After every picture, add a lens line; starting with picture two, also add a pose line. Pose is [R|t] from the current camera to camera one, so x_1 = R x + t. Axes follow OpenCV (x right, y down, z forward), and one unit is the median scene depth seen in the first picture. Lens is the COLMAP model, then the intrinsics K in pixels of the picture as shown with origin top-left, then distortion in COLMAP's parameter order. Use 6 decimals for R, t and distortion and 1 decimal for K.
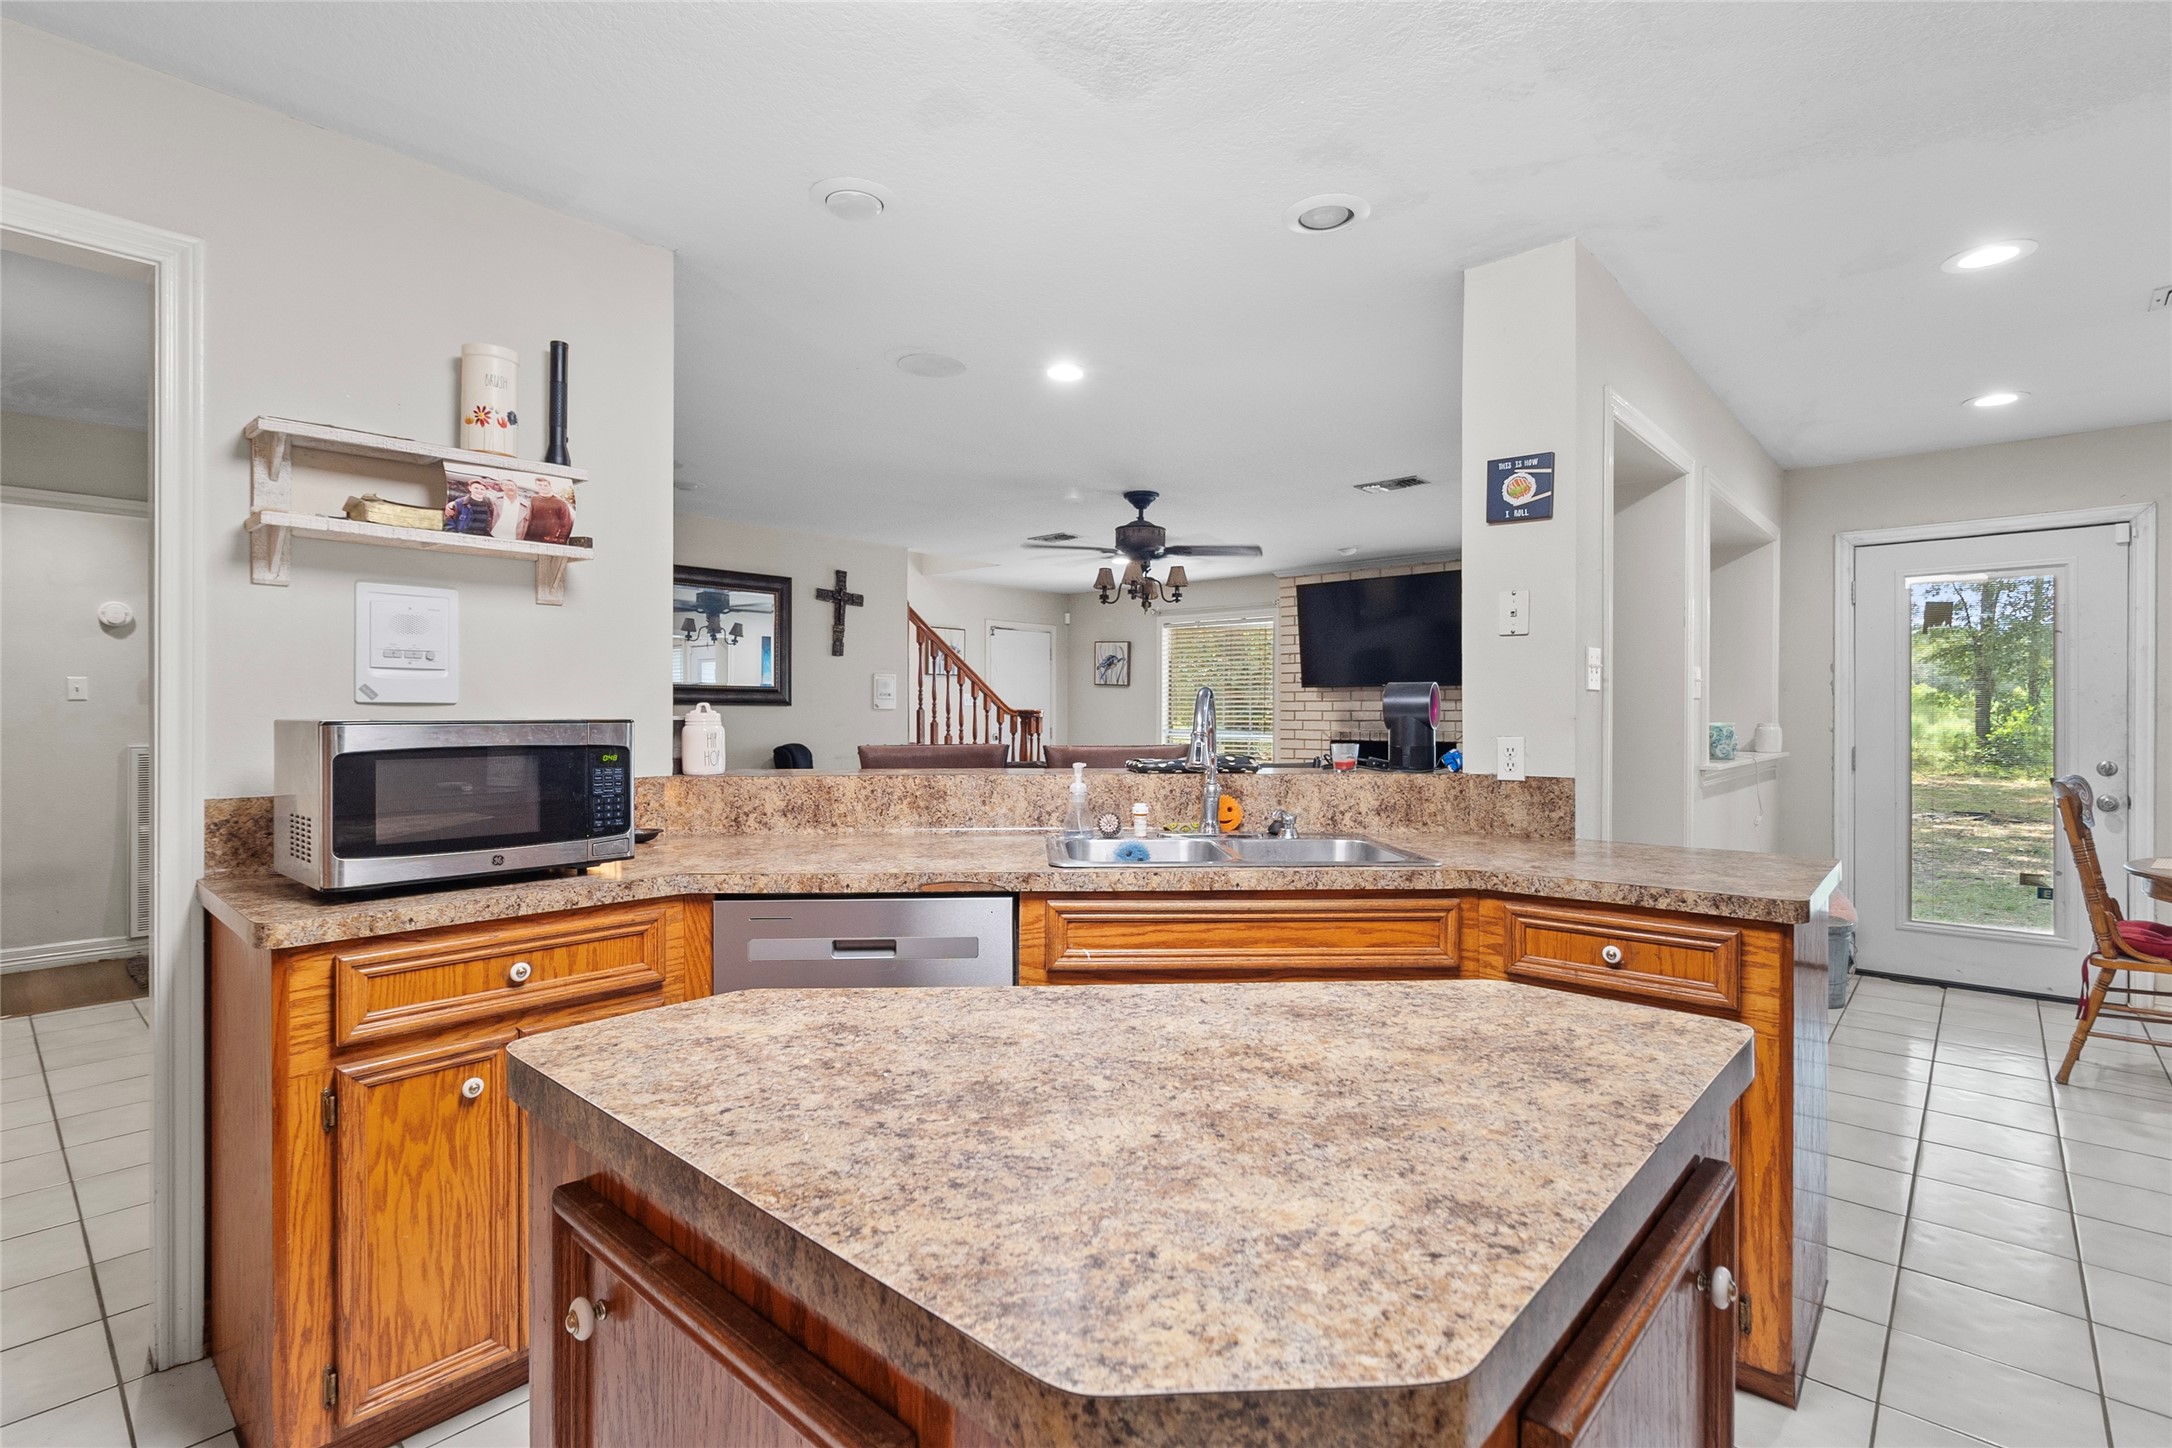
lens RADIAL K [[996.4, 0, 1085.3], [0, 996.4, 713.3], [0, 0, 1]] dist [-0.000323, -0.000141]
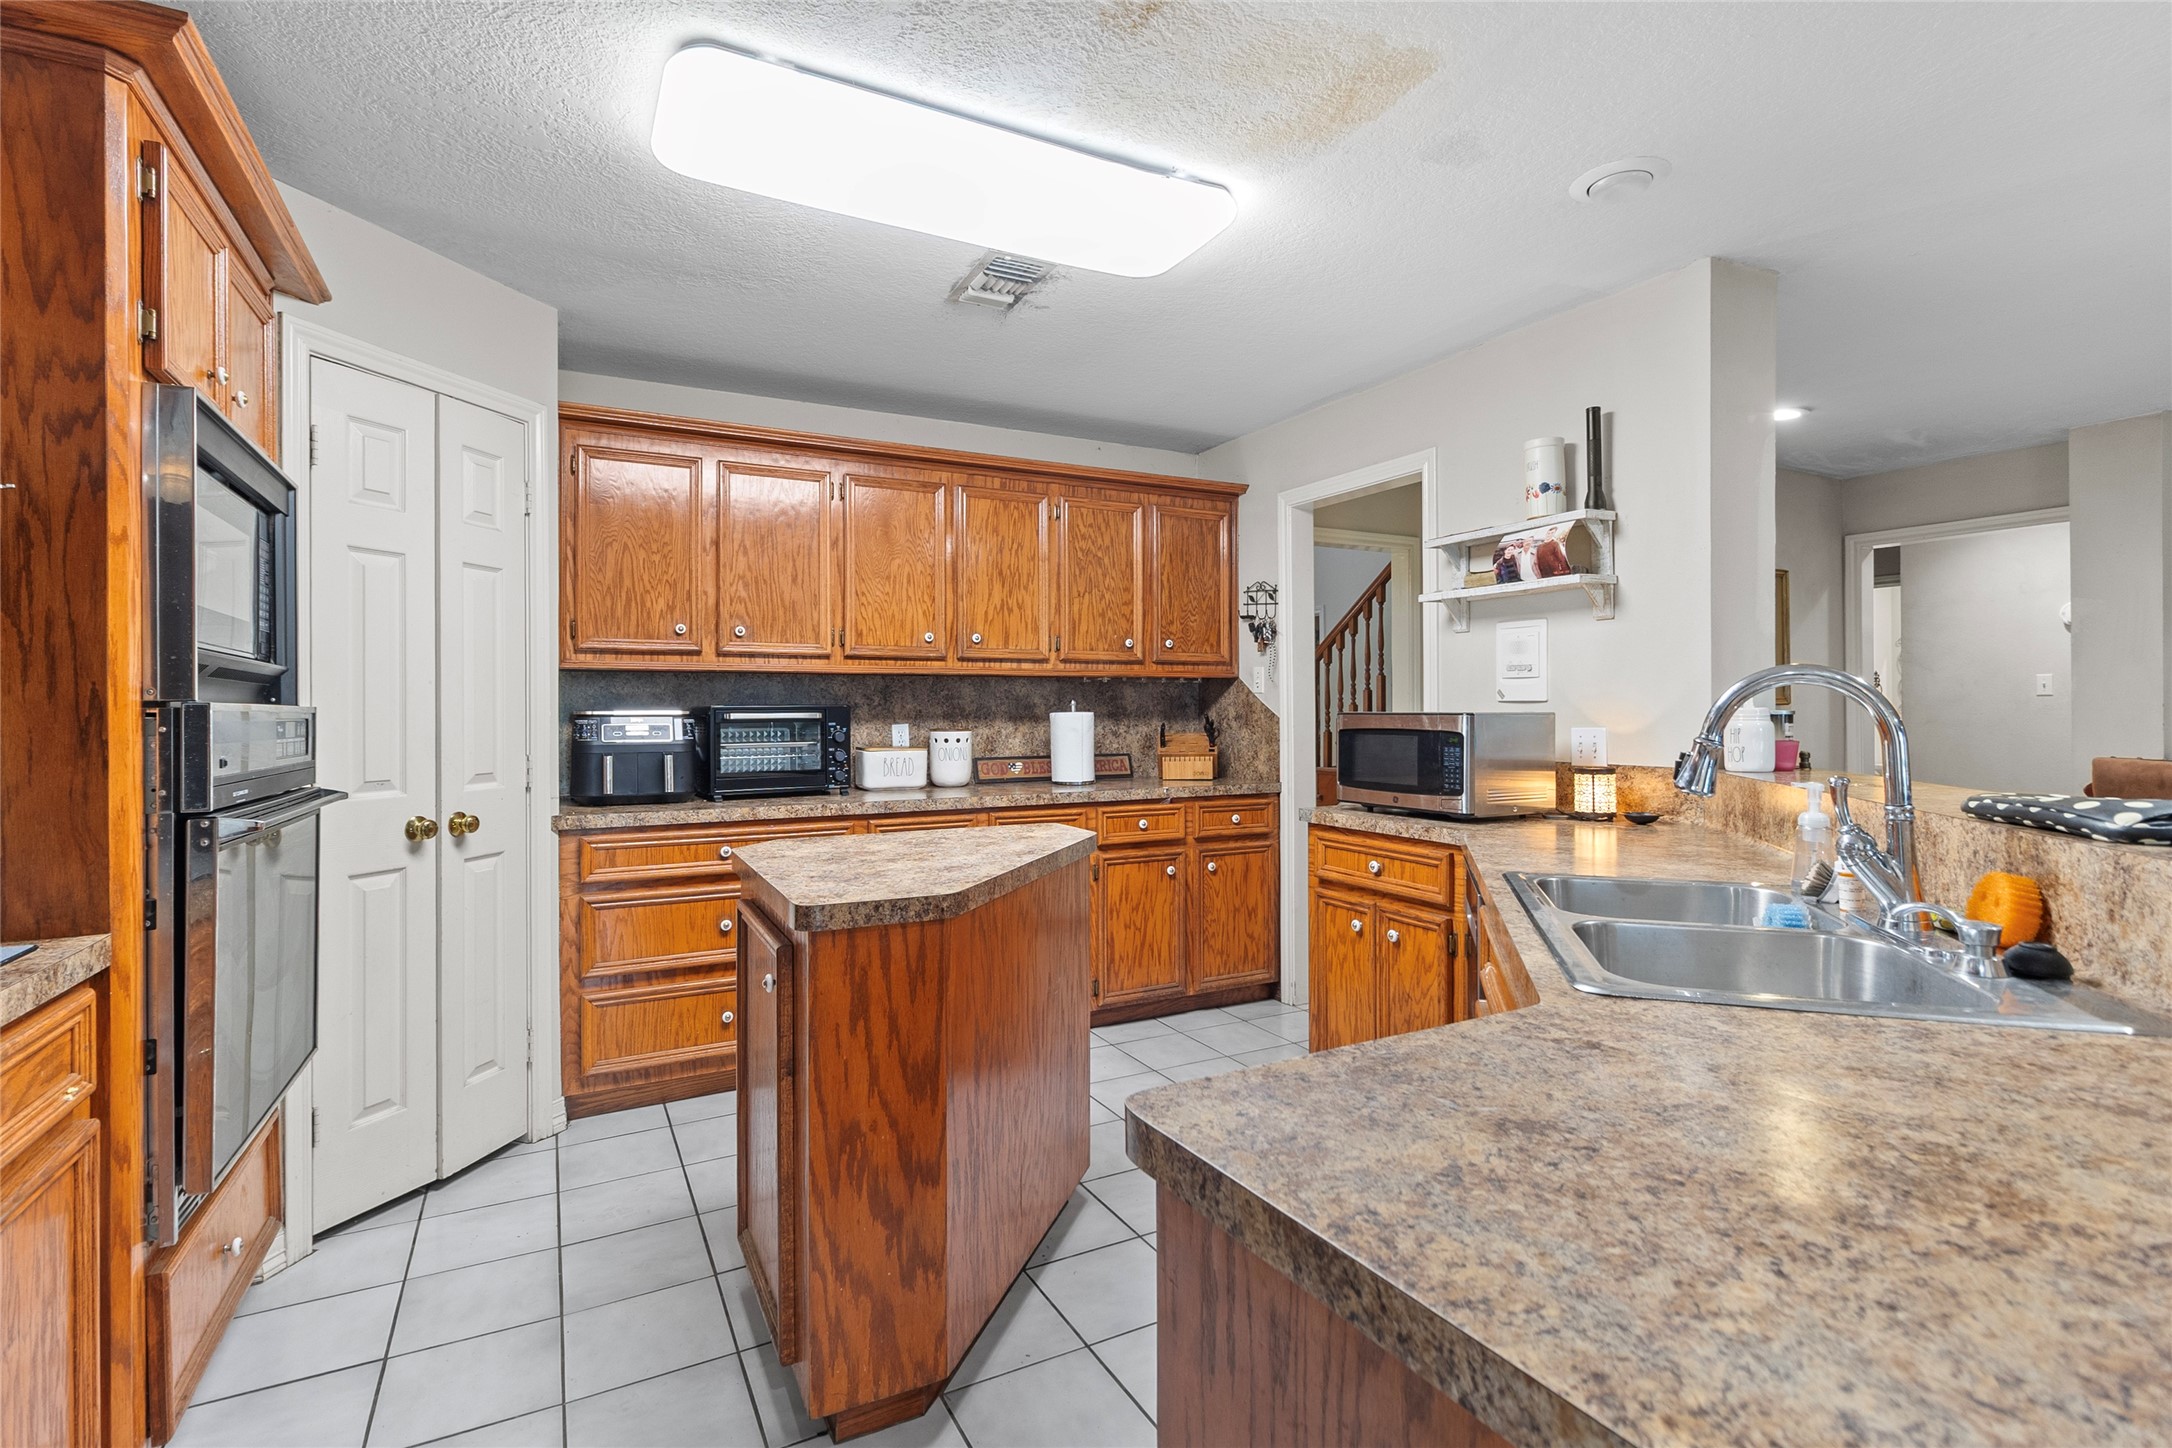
lens RADIAL K [[996.4, 0, 1085.3], [0, 996.4, 713.3], [0, 0, 1]] dist [-0.000323, -0.000141]
pose [[-0.339707, 0.004228, -0.940522, 1.112018], [0.002018, 0.999991, 0.003766, 0.000814], [0.940529, -0.000619, -0.339713, 1.092010]]
